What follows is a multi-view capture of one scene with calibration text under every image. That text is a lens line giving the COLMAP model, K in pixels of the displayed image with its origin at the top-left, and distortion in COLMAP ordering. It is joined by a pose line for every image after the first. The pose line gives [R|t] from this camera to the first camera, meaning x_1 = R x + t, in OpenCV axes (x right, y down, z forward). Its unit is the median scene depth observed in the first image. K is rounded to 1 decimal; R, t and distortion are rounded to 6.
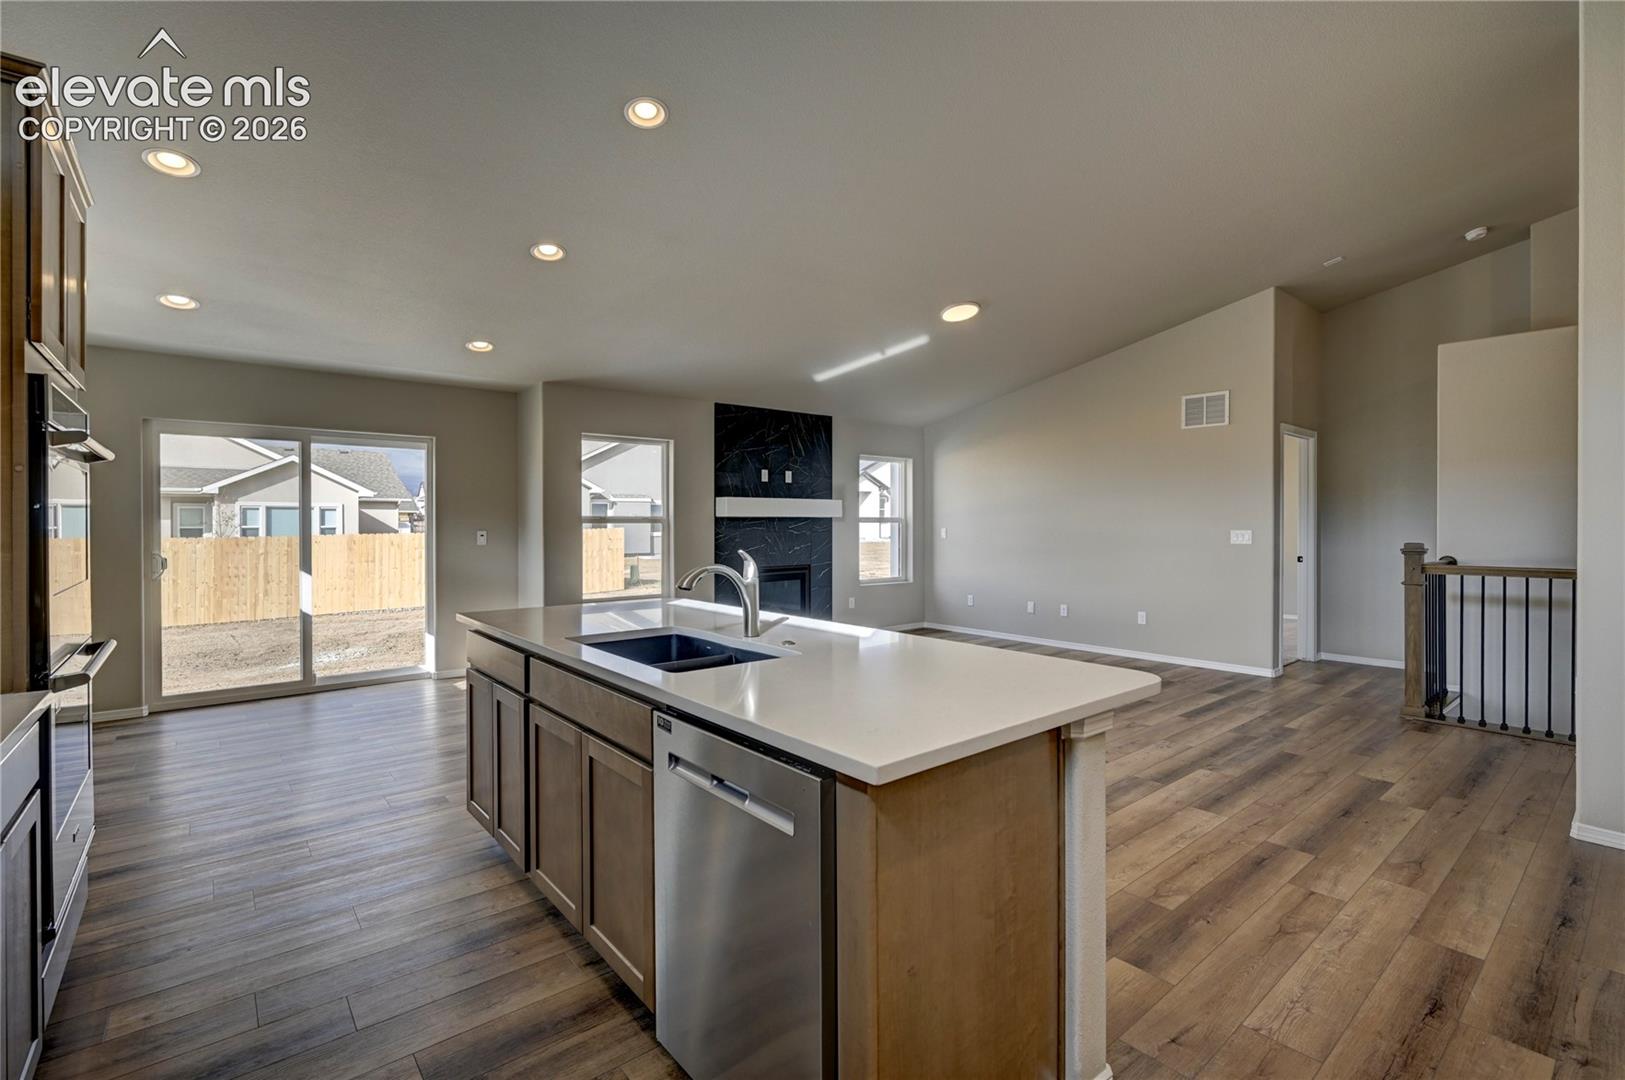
lens RADIAL K [[733.2, 0, 809.1], [0, 733.2, 523.9], [0, 0, 1]] dist [-0.002909, -0.000017]
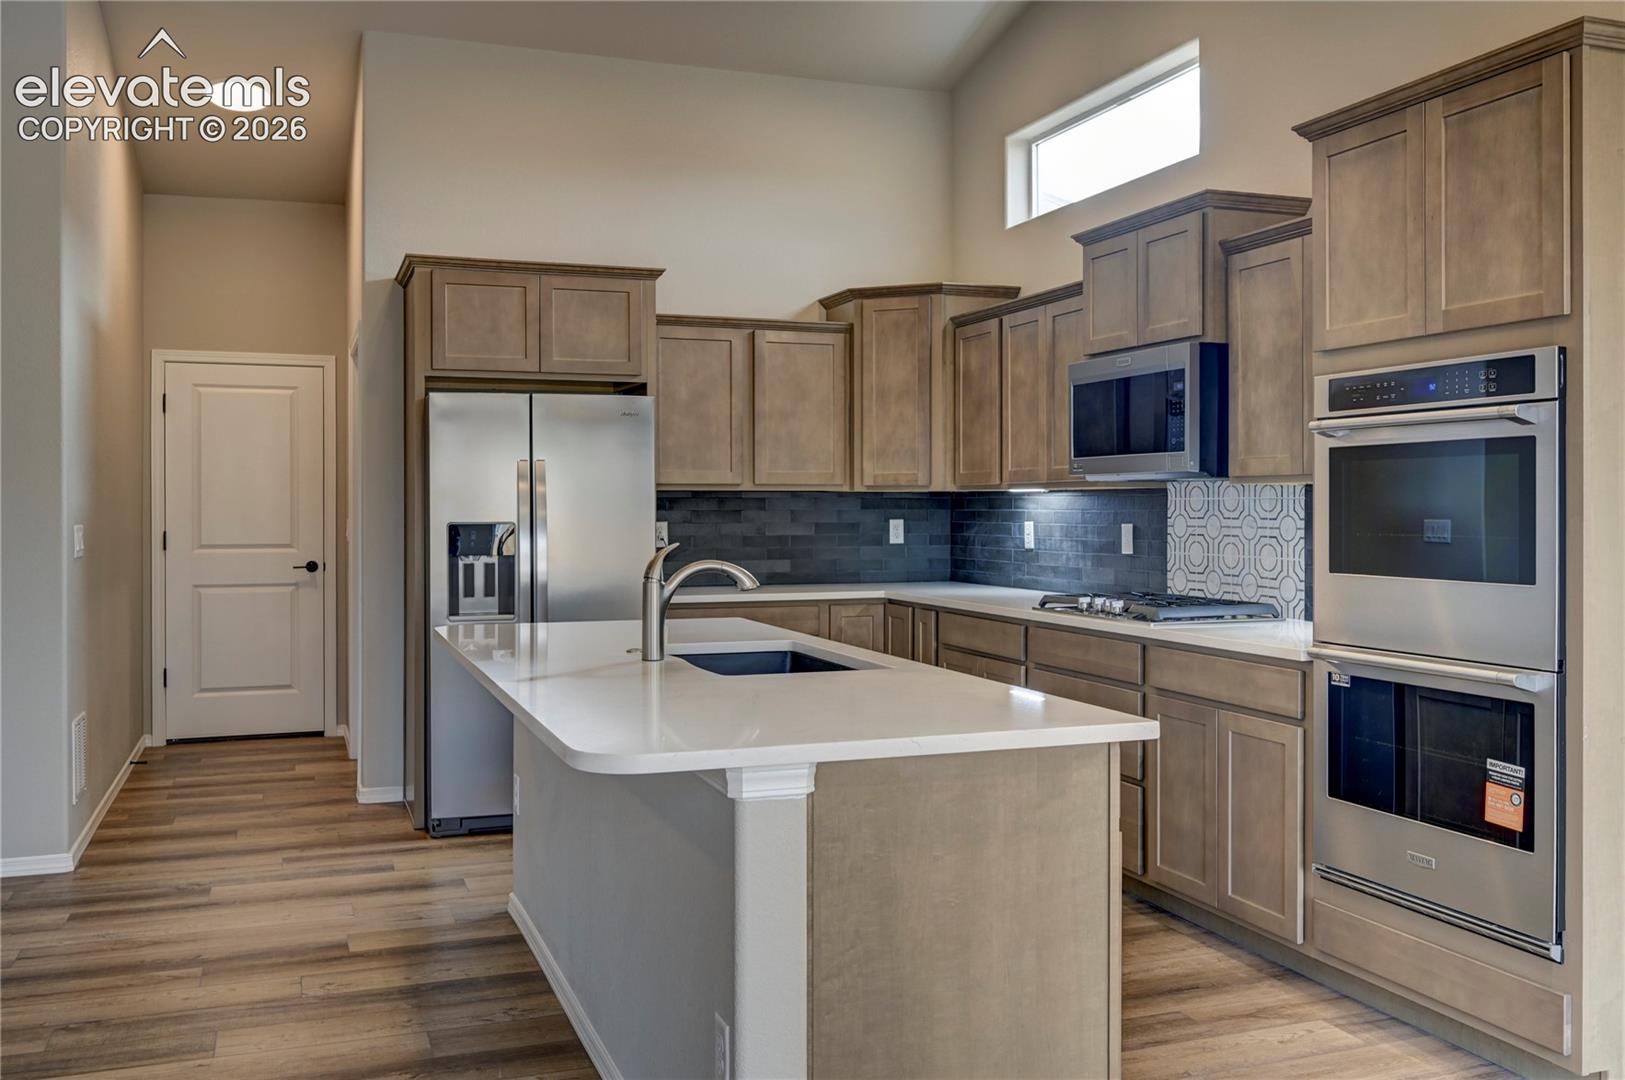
lens RADIAL K [[1402.9, 0, 812.8], [0, 1402.9, 509.5], [0, 0, 1]] dist [-0.016075, 0.001945]
pose [[-0.945496, 0.000909, 0.325631, -0.228119], [0.002134, 0.999992, 0.003404, -0.001396], [-0.325626, 0.003914, -0.945491, 0.751926]]
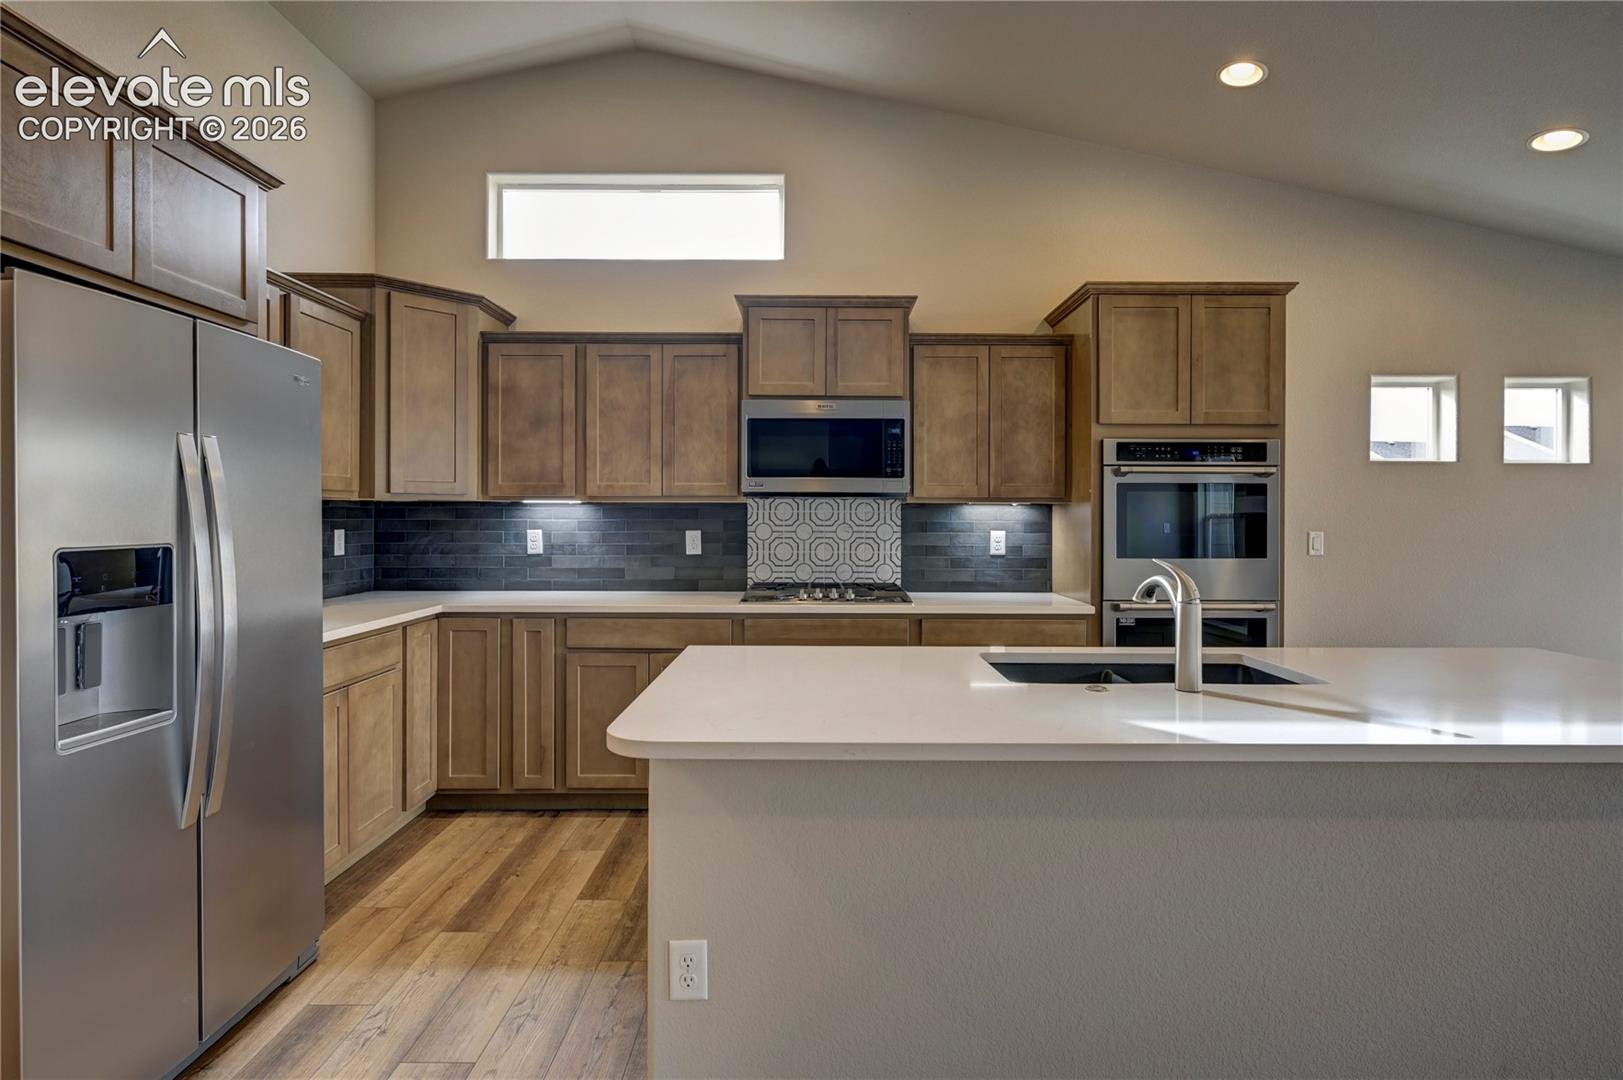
lens RADIAL K [[811.6, 0, 811.7], [0, 811.6, 517.8], [0, 0, 1]] dist [-0.000036, 0.000028]
pose [[-0.637102, 0.000871, -0.770779, 0.231981], [-0.003845, 0.999983, 0.004308, -0.002097], [0.770770, 0.005708, -0.637088, 0.398094]]
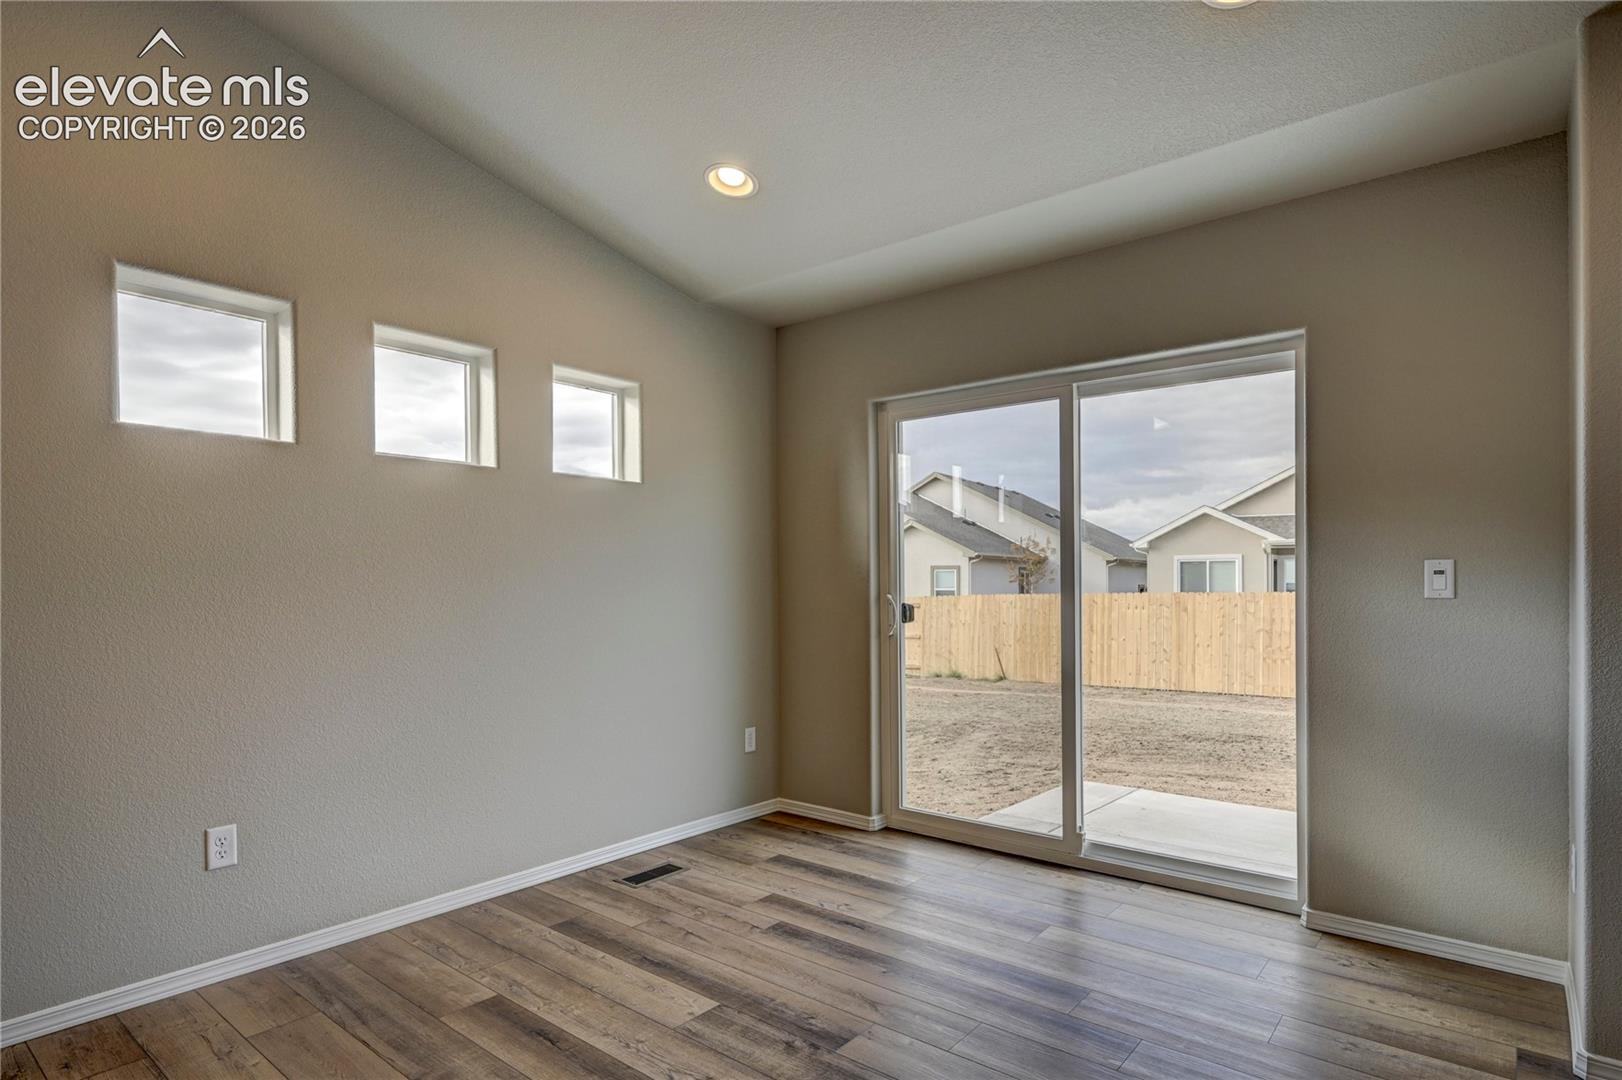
lens RADIAL K [[863.3, 0, 818.8], [0, 863.3, 587.0], [0, 0, 1]] dist [-0.001225, -0.000322]
pose [[0.198400, 0.005750, -0.980104, -0.078146], [-0.001139, 0.999983, 0.005636, 0.017966], [0.980120, -0.000002, 0.198404, 0.525706]]
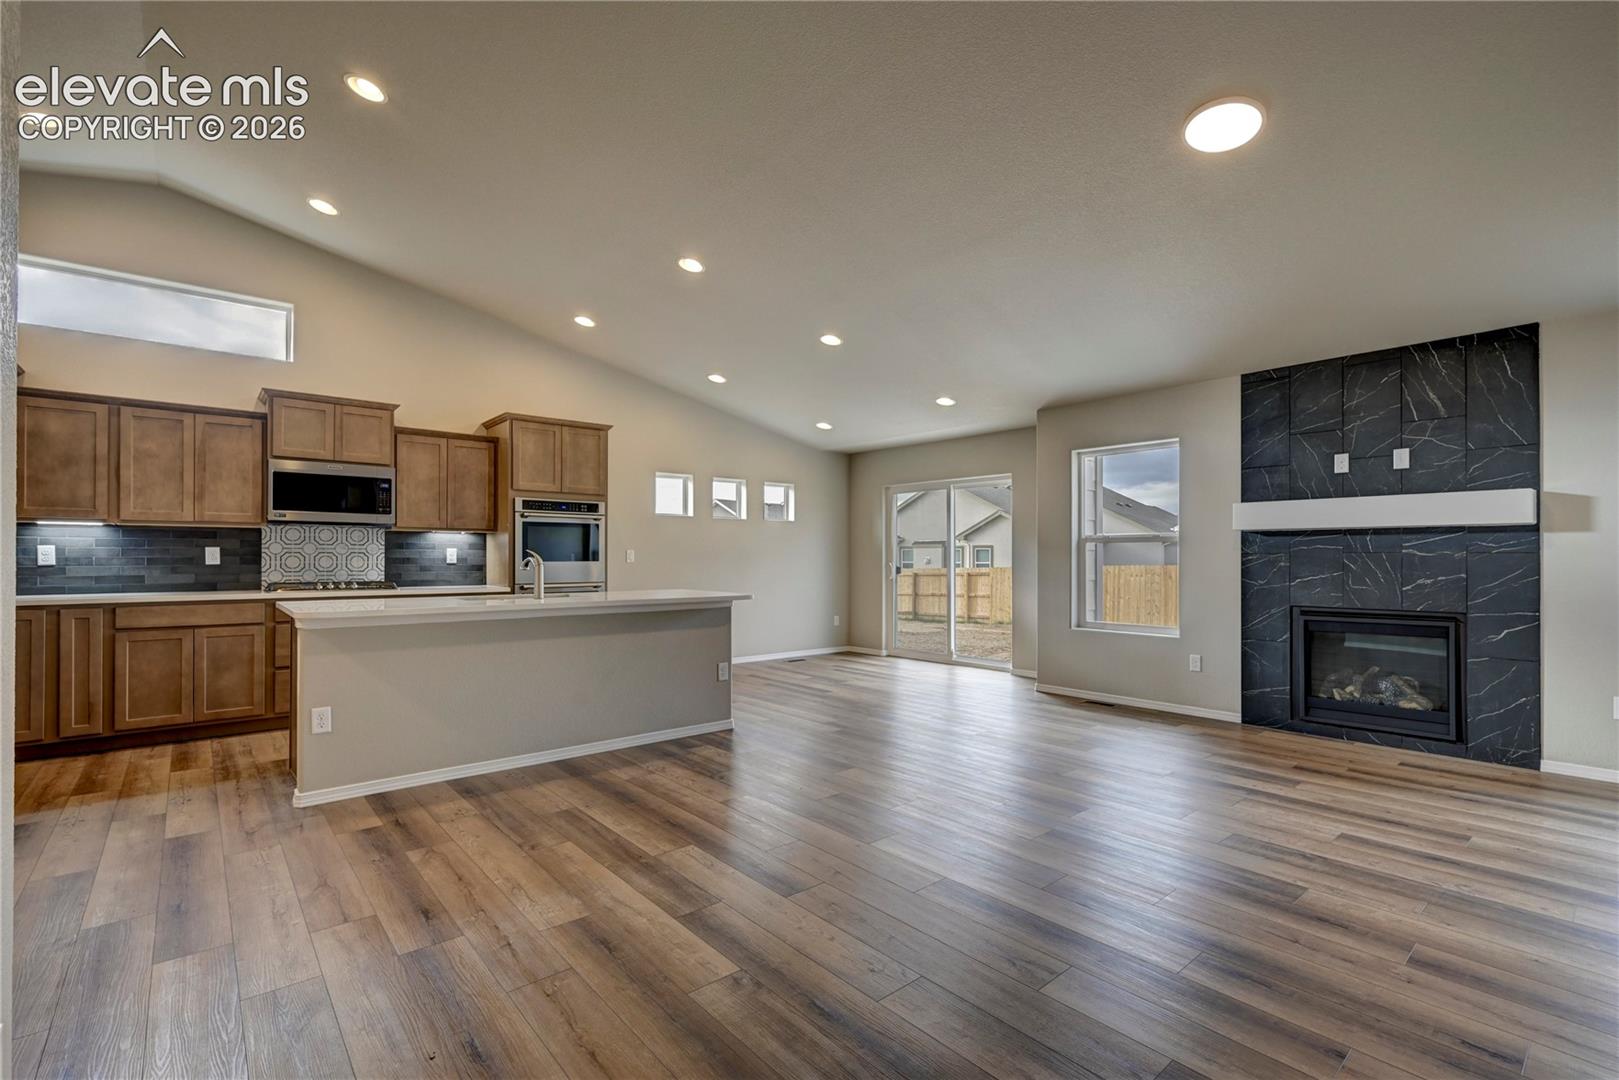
lens RADIAL K [[730.7, 0, 820.3], [0, 730.7, 552.5], [0, 0, 1]] dist [-0.004709, 0.000142]
pose [[0.023138, -0.005527, -0.999717, 0.554061], [-0.003750, 0.999977, -0.005615, 0.015958], [0.999725, 0.003878, 0.023117, 0.538651]]
